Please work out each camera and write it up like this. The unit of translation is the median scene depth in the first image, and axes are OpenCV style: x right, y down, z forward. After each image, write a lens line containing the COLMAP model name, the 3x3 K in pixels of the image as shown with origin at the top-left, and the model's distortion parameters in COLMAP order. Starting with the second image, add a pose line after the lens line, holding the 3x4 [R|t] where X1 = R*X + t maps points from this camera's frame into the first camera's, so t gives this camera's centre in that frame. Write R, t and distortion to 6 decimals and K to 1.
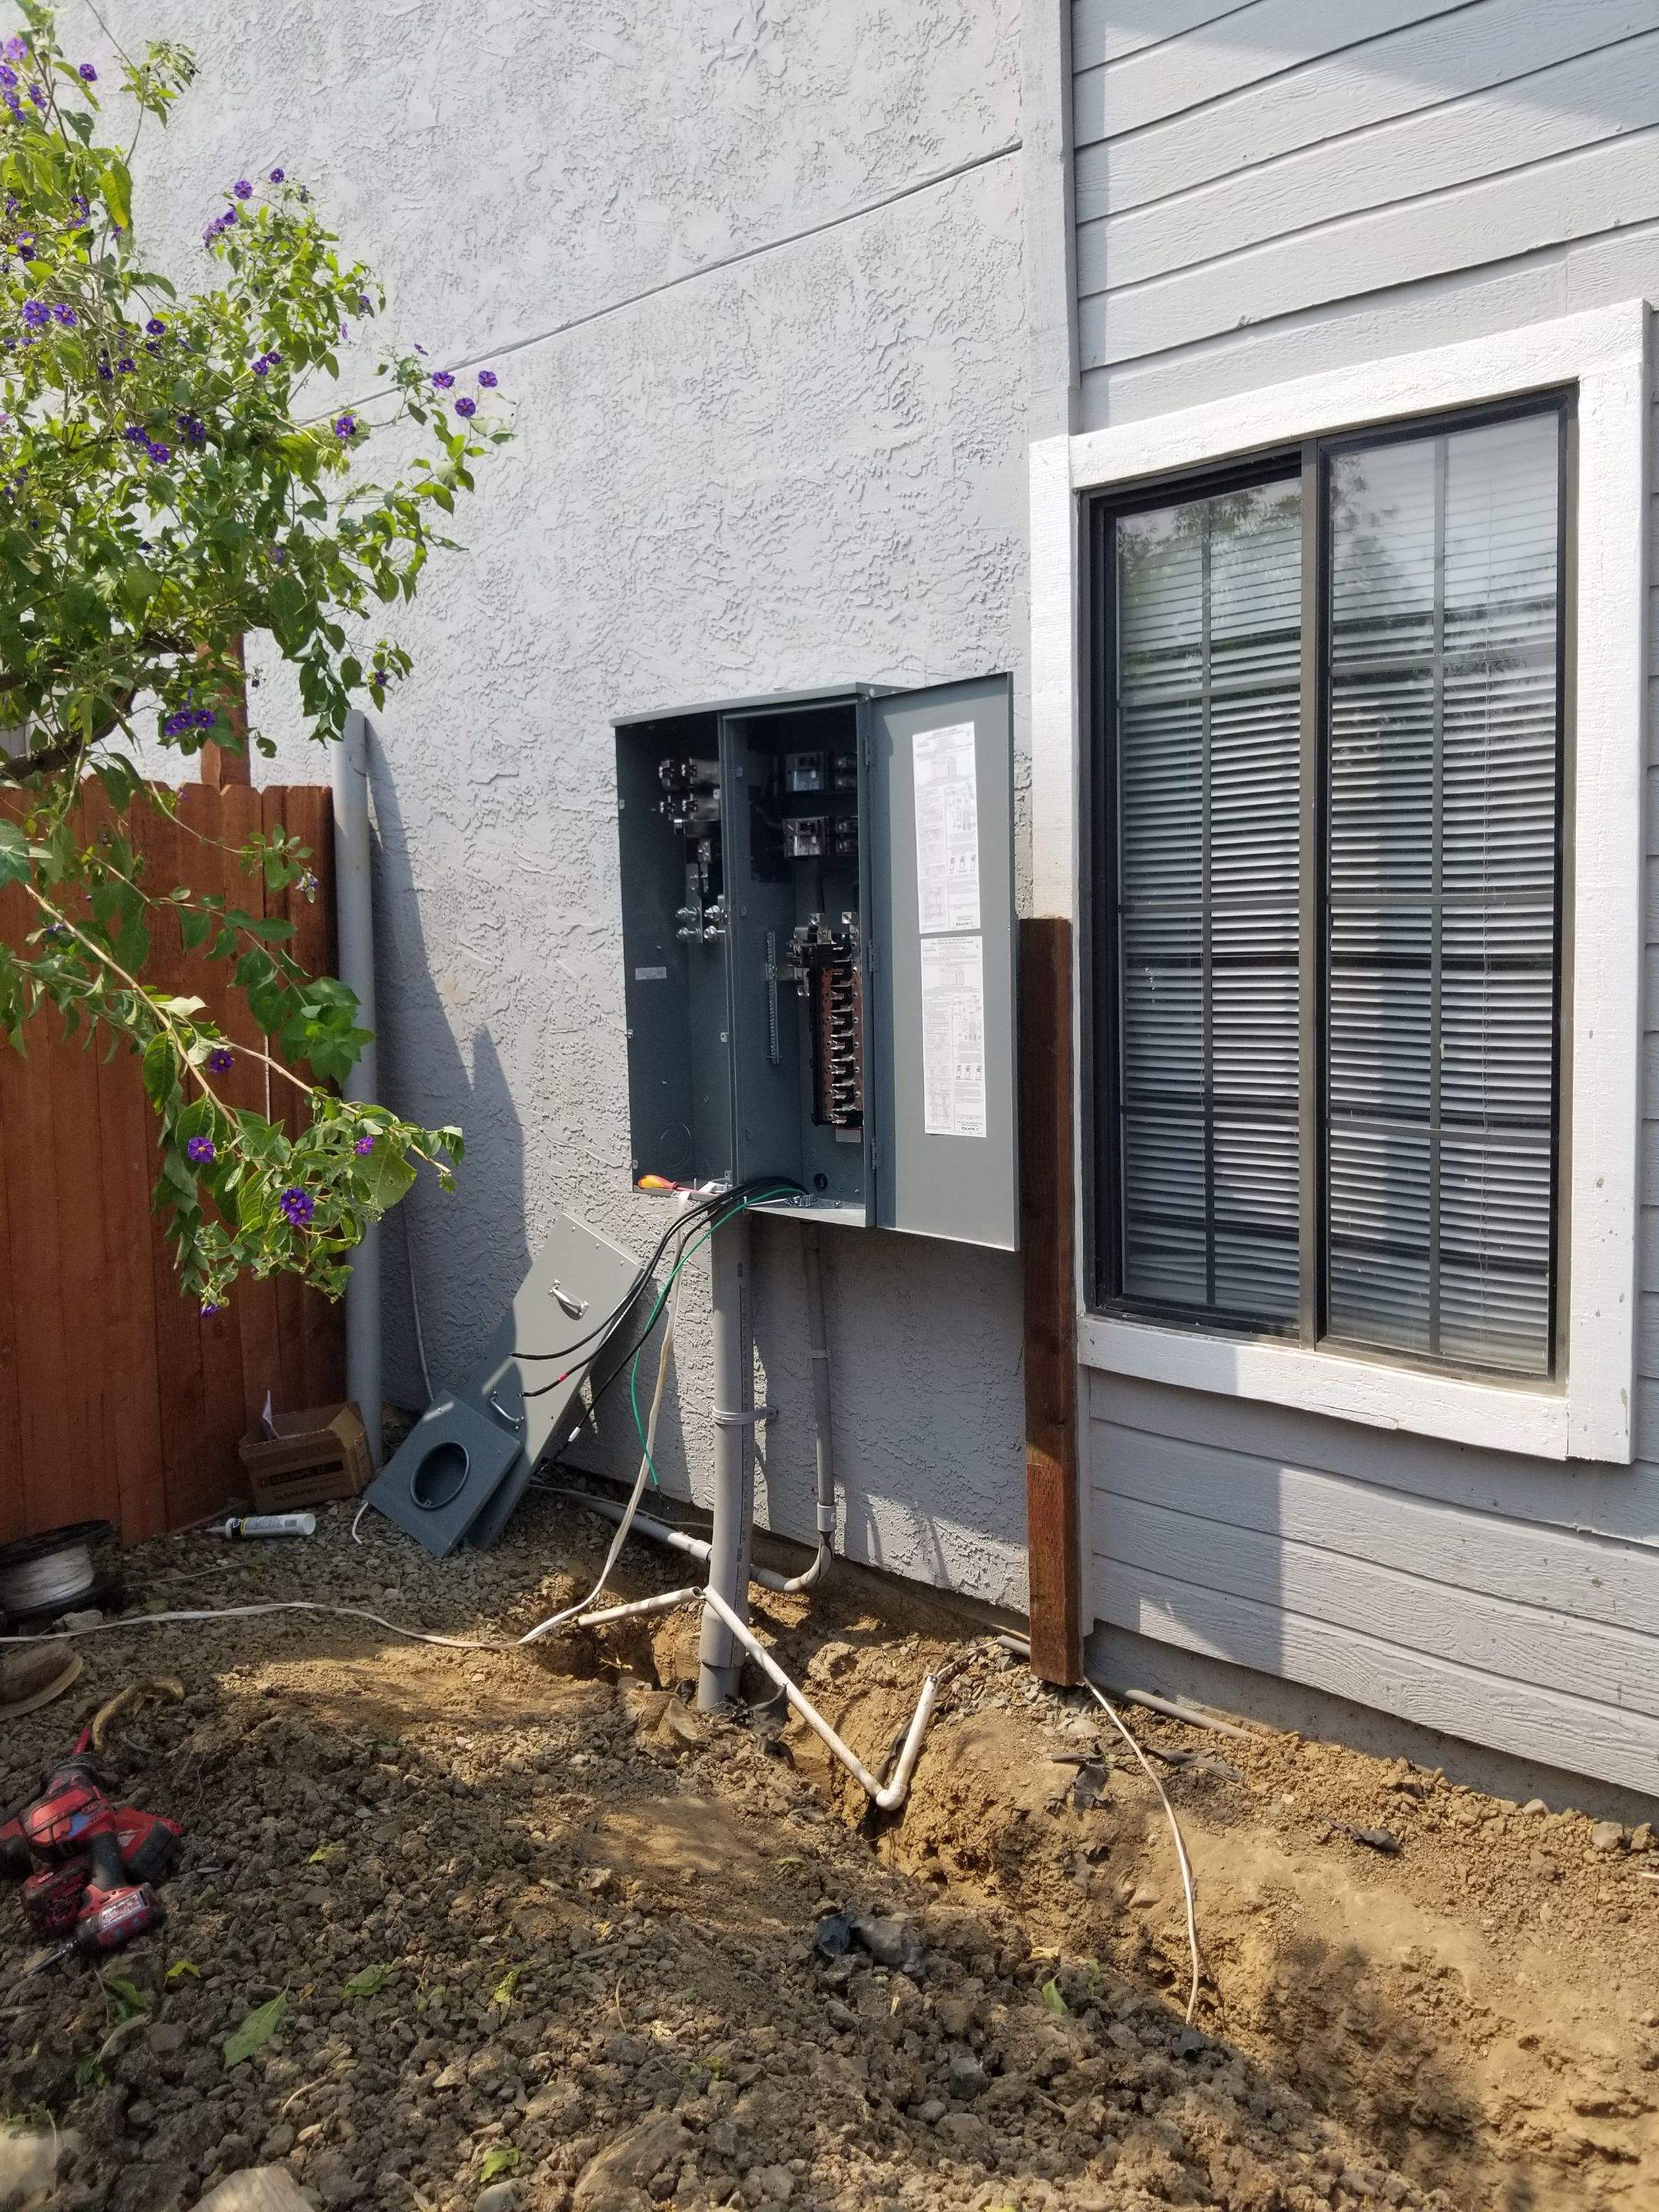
lens RADIAL K [[1707.8, 0, 829.5], [0, 1707.8, 1106.0], [0, 0, 1]] dist [0.022352, -0.073851]
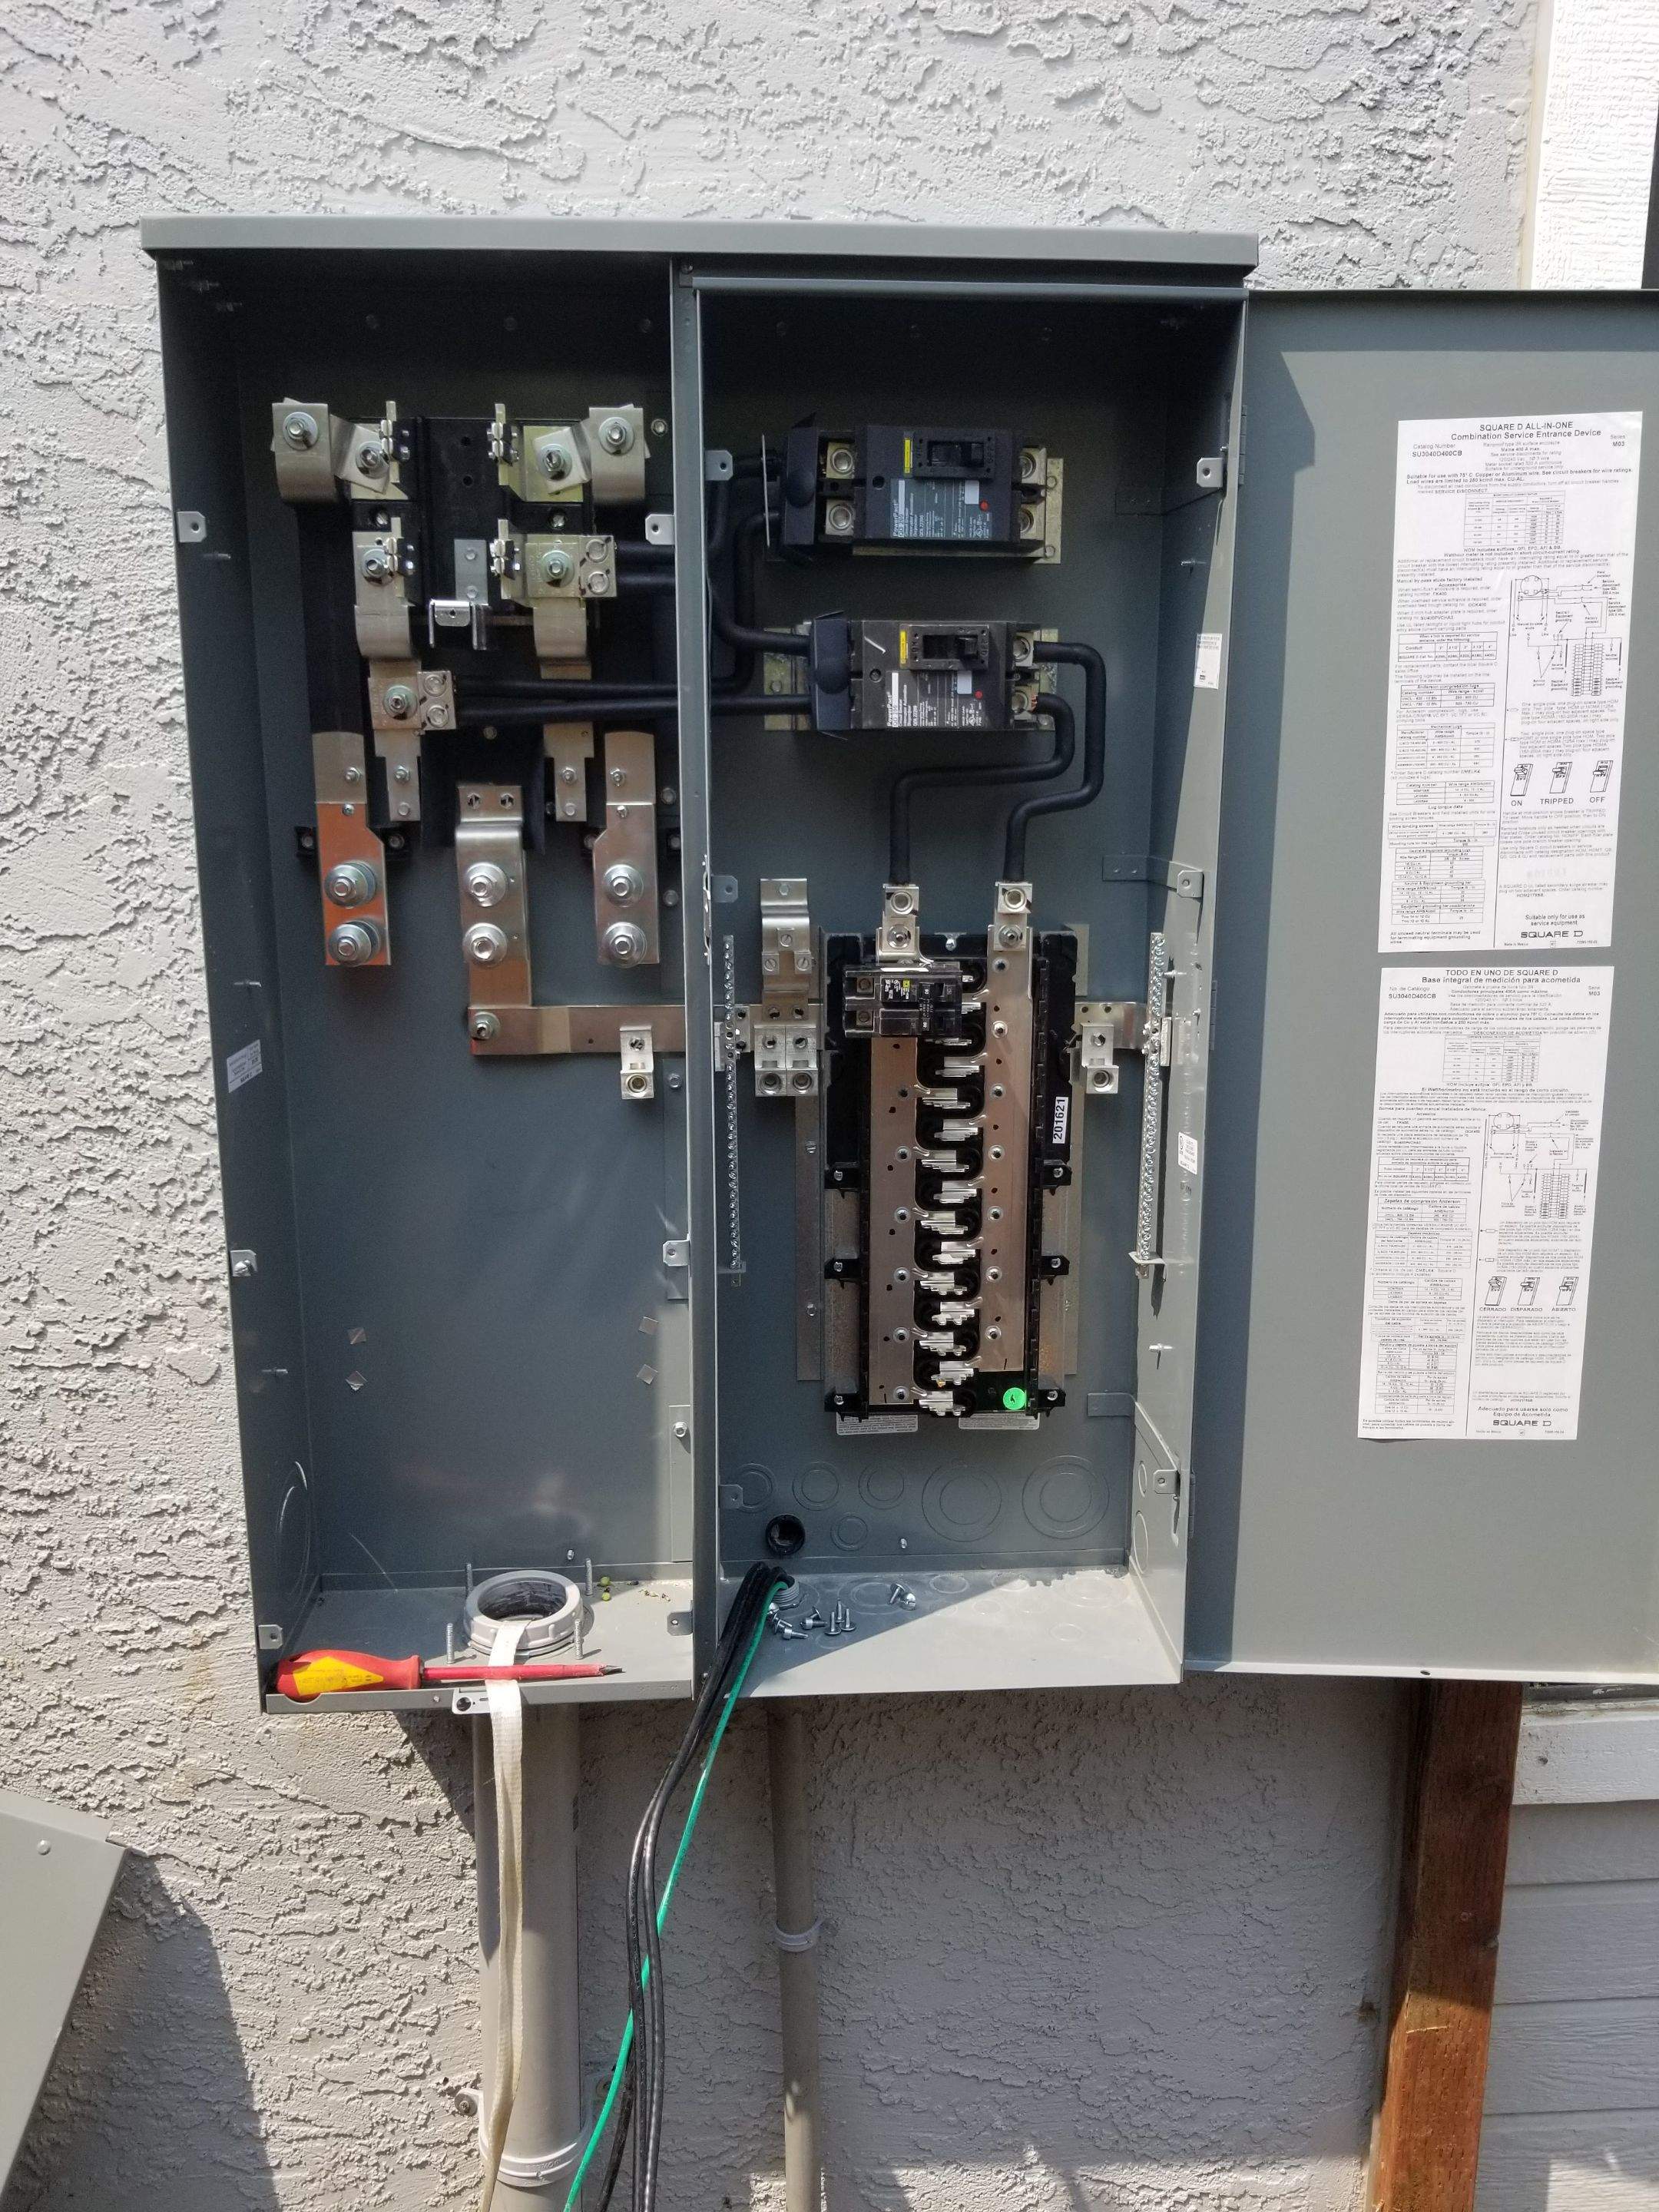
lens RADIAL K [[1707.8, 0, 829.5], [0, 1707.8, 1106.0], [0, 0, 1]] dist [0.022352, -0.073851]
pose [[0.672479, -0.132896, 0.728087, -0.494575], [0.059159, 0.990251, 0.126107, -0.191051], [-0.737748, -0.041731, 0.673785, 1.284785]]
